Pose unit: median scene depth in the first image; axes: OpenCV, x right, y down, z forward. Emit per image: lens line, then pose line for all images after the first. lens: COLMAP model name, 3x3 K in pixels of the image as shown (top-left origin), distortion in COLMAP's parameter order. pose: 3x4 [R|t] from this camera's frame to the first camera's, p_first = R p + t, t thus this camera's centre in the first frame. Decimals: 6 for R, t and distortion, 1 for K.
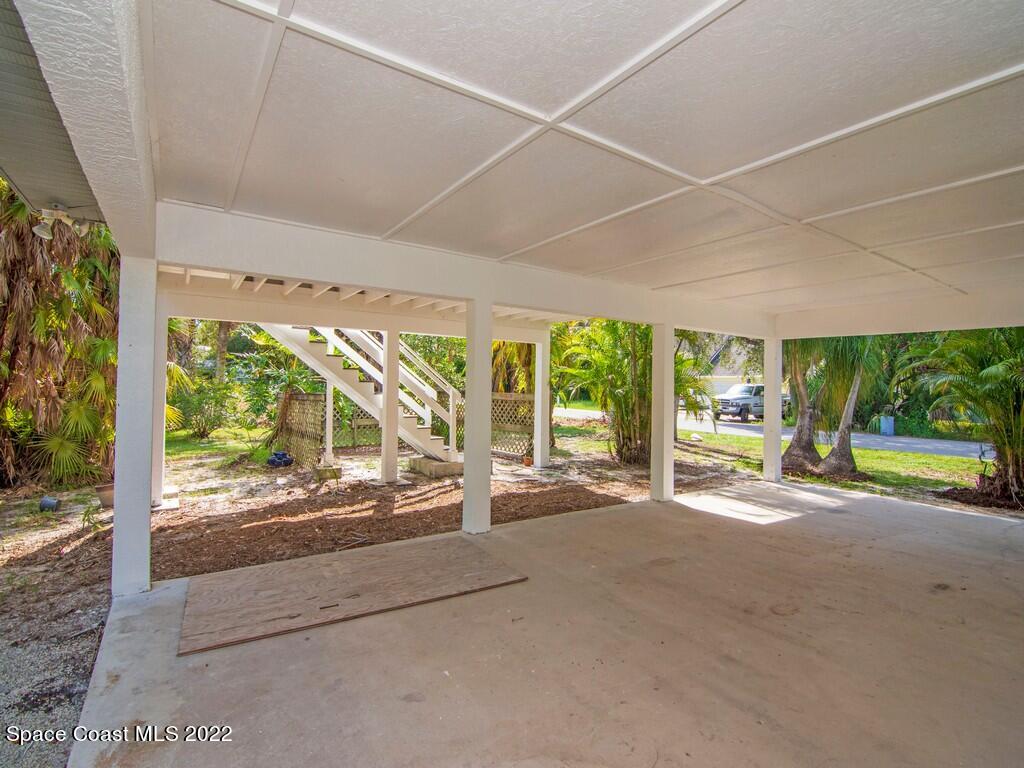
lens RADIAL K [[507.1, 0, 512.0], [0, 507.1, 384.0], [0, 0, 1]] dist [-0.001135, 0.000651]
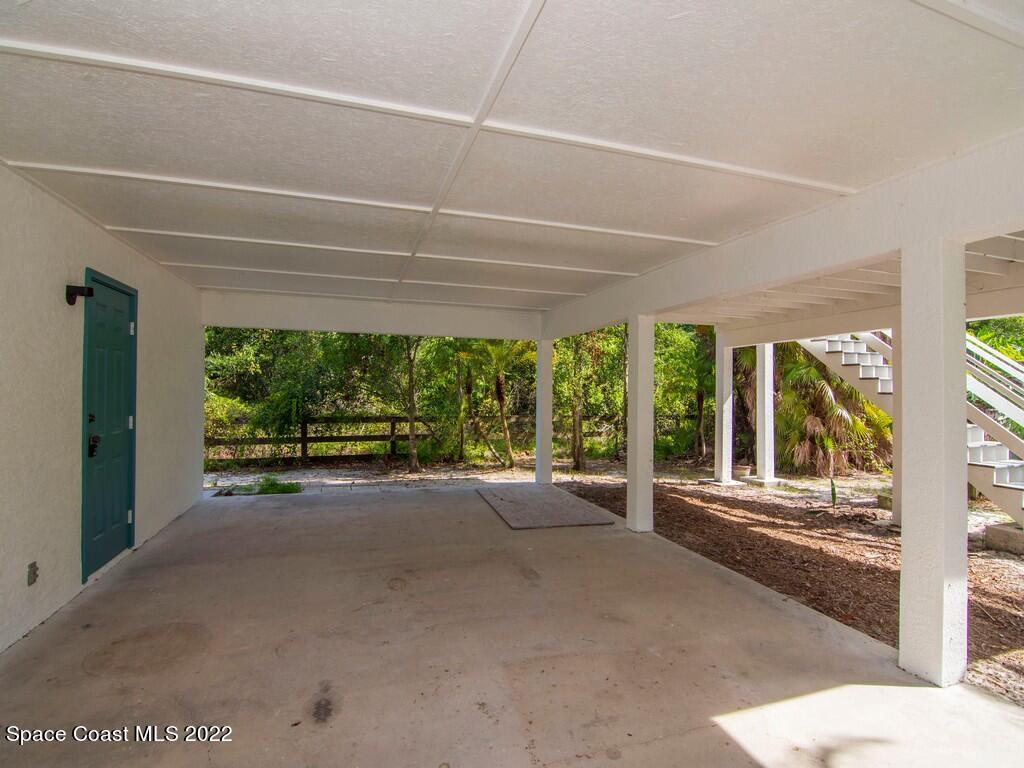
lens RADIAL K [[507.1, 0, 512.0], [0, 507.1, 384.0], [0, 0, 1]] dist [-0.001135, 0.000651]
pose [[-0.305731, -0.038022, -0.951359, 1.354977], [-0.013202, 0.999276, -0.035694, 0.028397], [0.952026, 0.001647, -0.306011, 1.384190]]
